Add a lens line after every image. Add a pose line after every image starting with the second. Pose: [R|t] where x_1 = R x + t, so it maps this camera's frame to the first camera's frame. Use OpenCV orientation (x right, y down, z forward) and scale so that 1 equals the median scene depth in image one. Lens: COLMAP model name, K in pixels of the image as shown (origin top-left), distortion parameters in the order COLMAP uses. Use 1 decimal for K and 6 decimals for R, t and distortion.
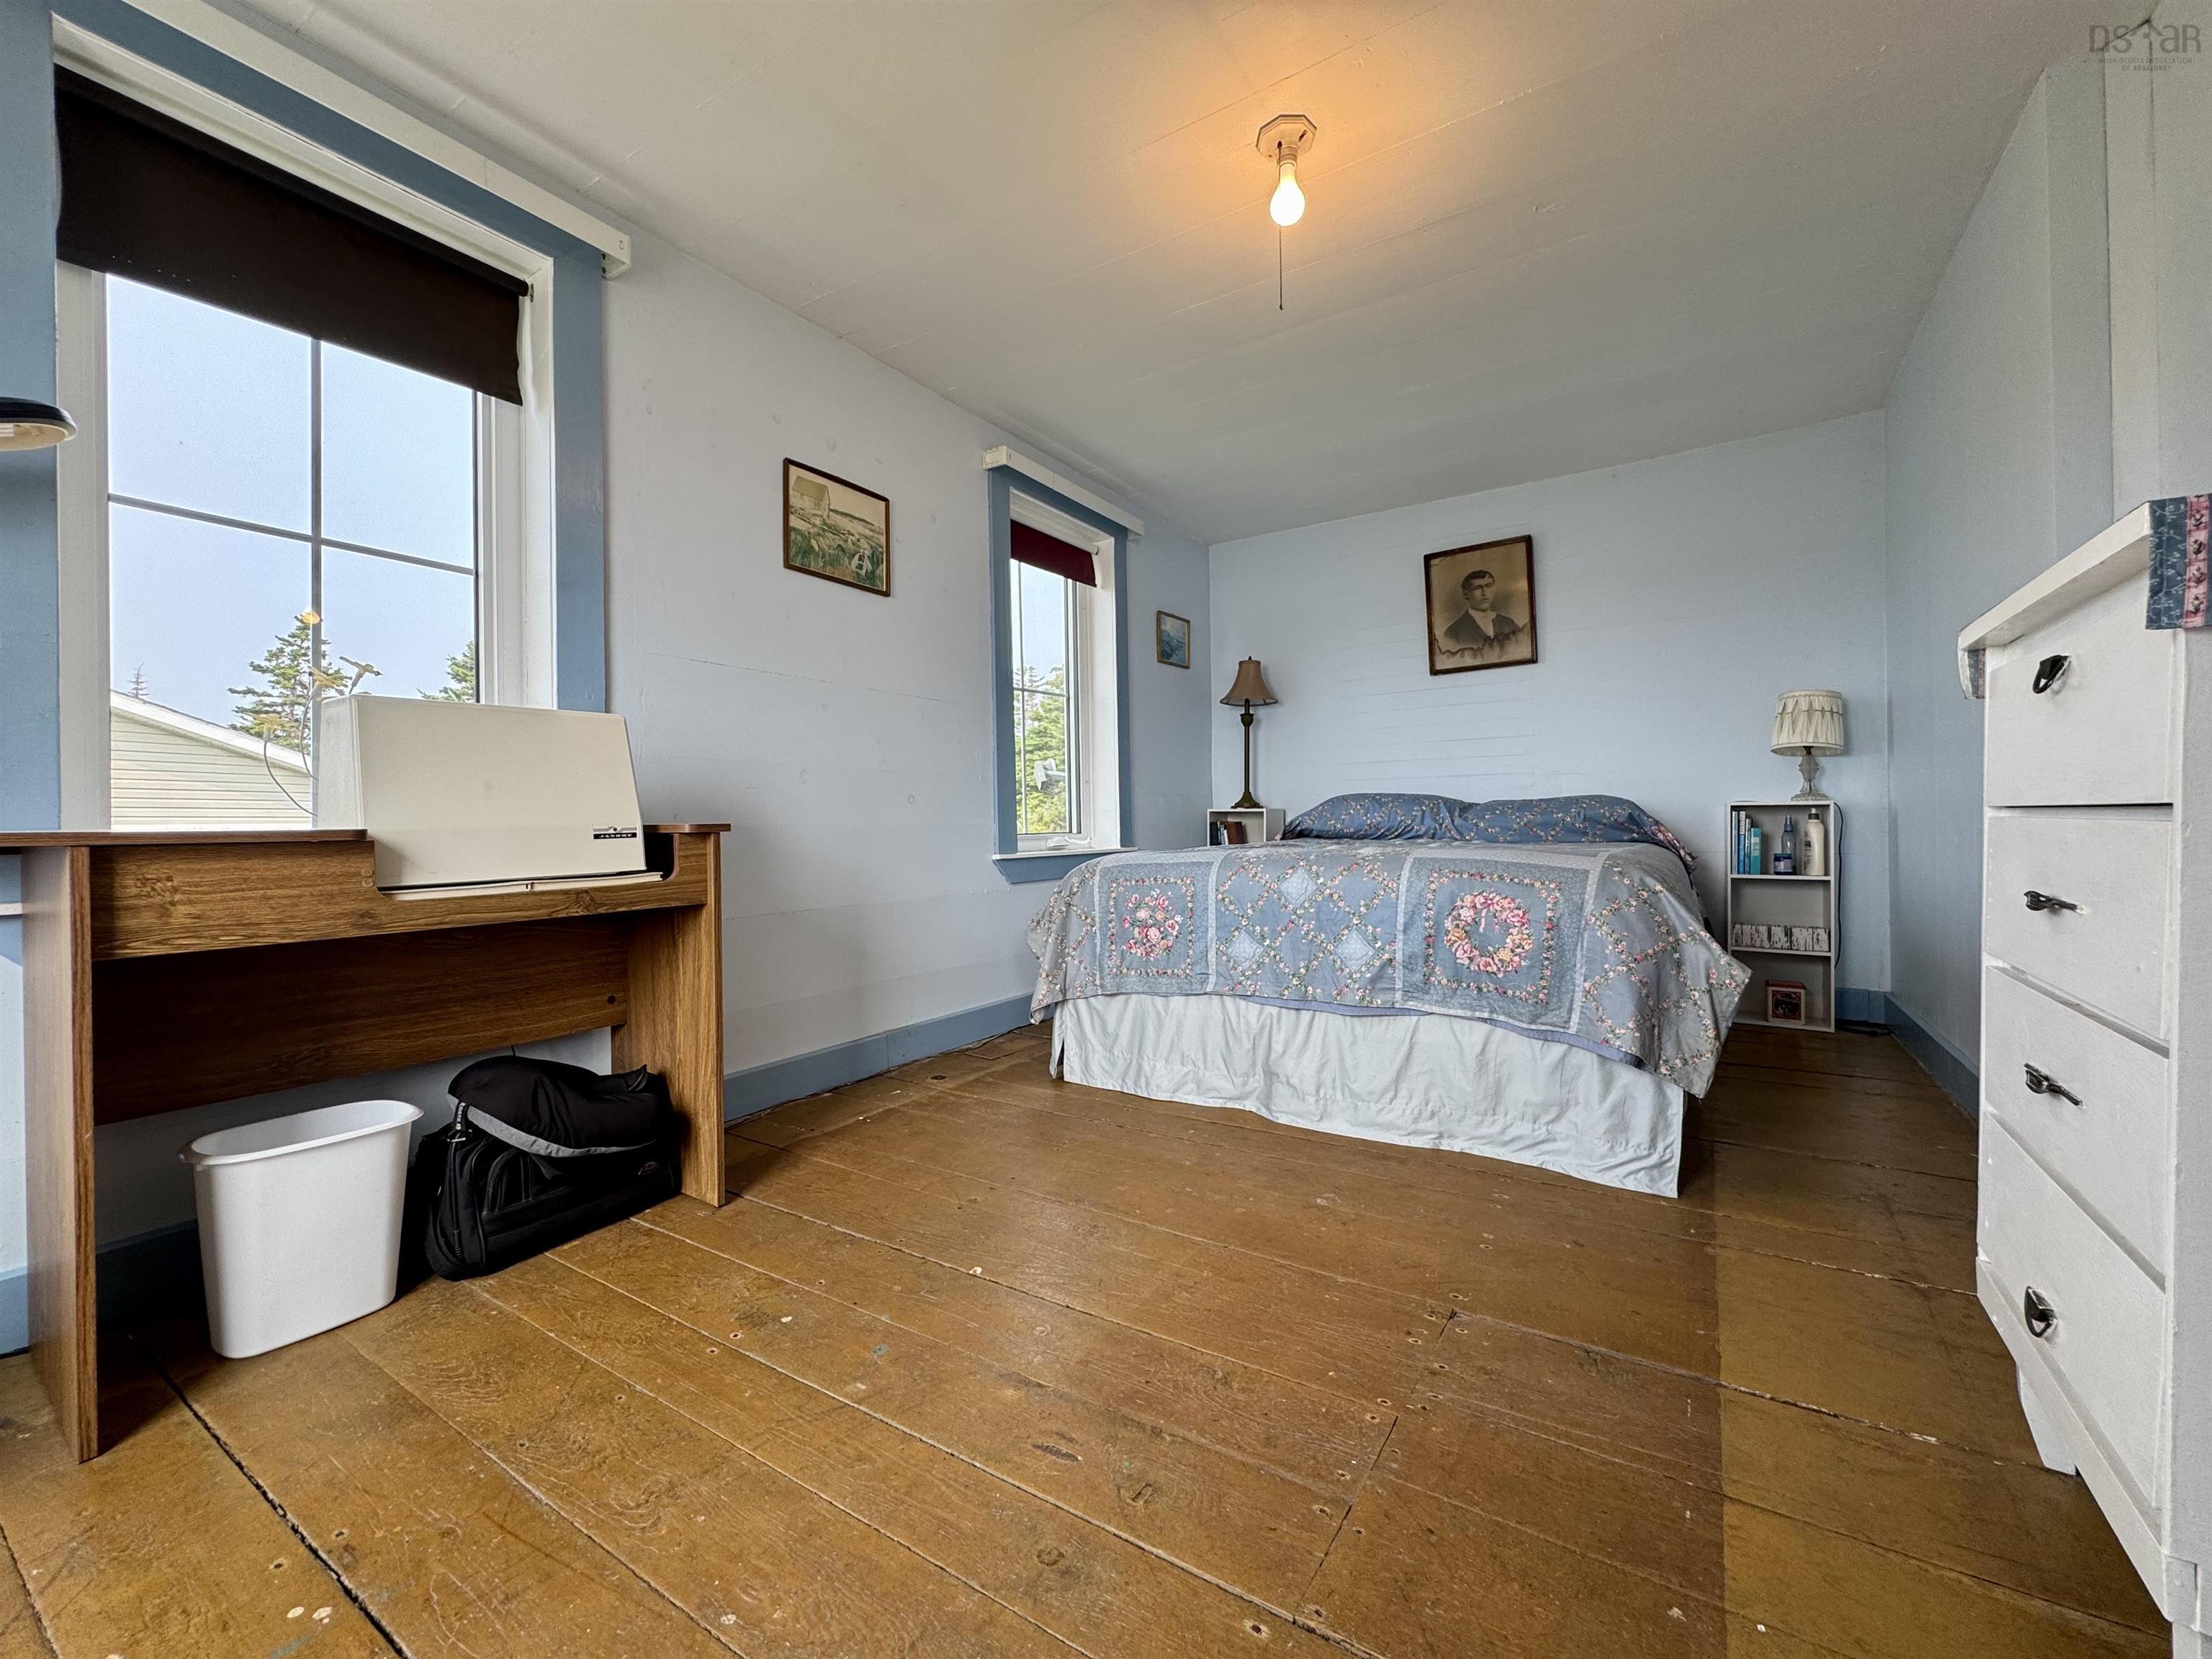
lens RADIAL K [[884.4, 0, 1110.9], [0, 884.4, 826.3], [0, 0, 1]] dist [-0.002743, 0.000123]
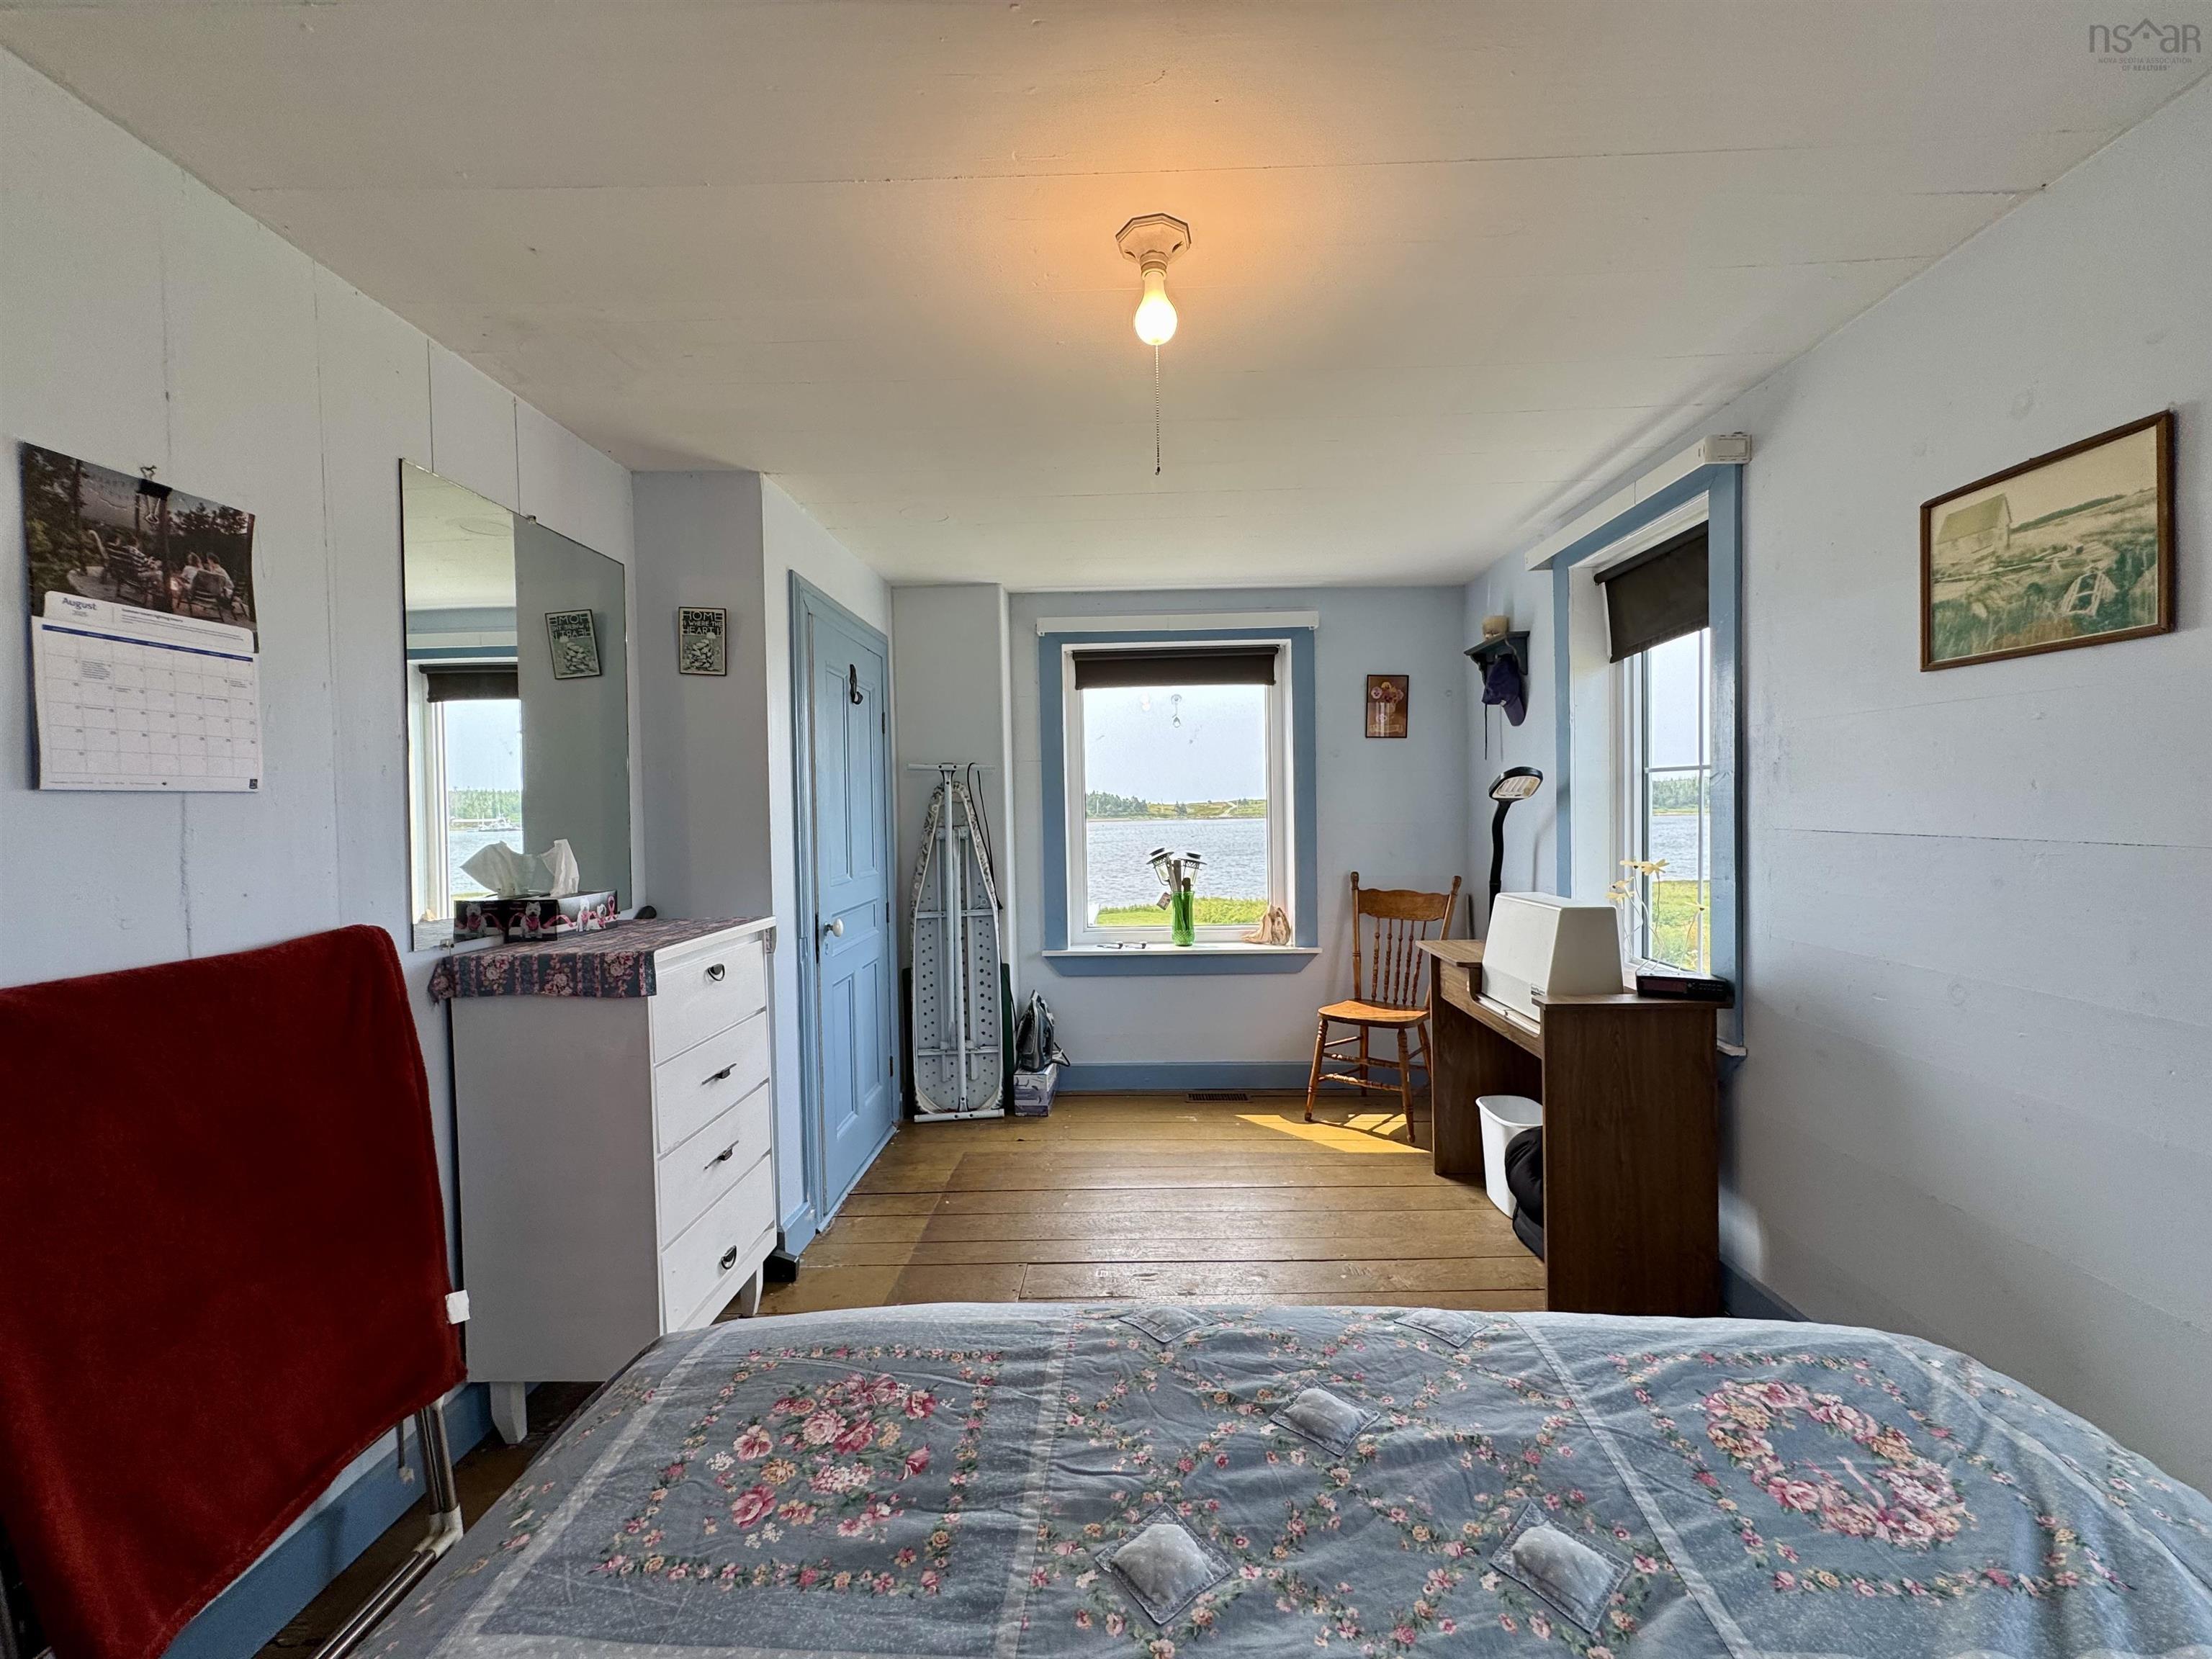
lens RADIAL K [[884.4, 0, 1109.1], [0, 884.4, 823.5], [0, 0, 1]] dist [-0.002743, 0.000123]
pose [[-0.851730, 0.039825, -0.522465, 0.471774], [0.026853, 0.999115, 0.032381, -0.205566], [0.523292, 0.013550, -0.852046, 1.177520]]
